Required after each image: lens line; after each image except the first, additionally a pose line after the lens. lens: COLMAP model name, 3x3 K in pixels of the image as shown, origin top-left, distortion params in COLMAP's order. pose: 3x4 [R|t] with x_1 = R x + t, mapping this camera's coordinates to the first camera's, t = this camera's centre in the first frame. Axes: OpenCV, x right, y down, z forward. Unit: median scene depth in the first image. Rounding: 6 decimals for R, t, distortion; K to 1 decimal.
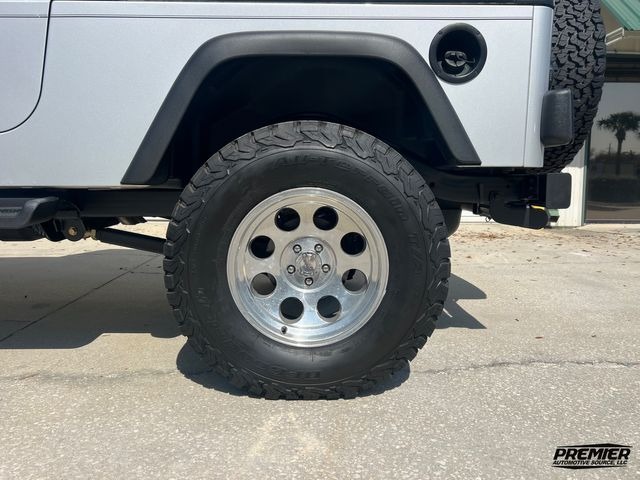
lens RADIAL K [[510.4, 0, 320.0], [0, 510.4, 240.0], [0, 0, 1]] dist [0.066444, -0.072759]
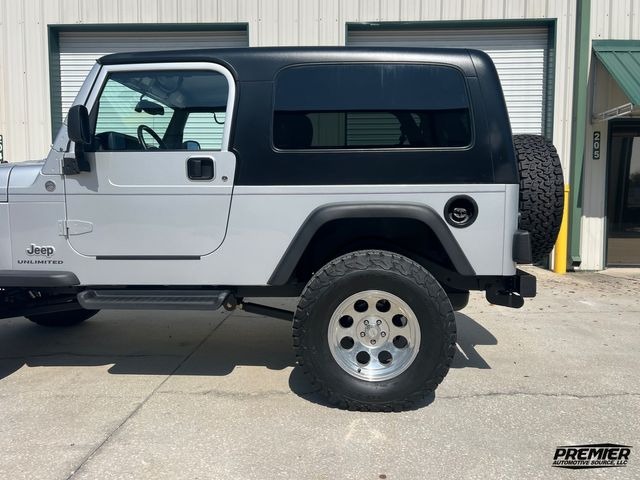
lens RADIAL K [[510.4, 0, 320.0], [0, 510.4, 240.0], [0, 0, 1]] dist [0.066444, -0.072759]
pose [[0.996734, 0.004431, -0.080637, -0.062690], [-0.007567, 0.999225, -0.038633, -0.191323], [0.080403, 0.039117, 0.995995, -0.732619]]
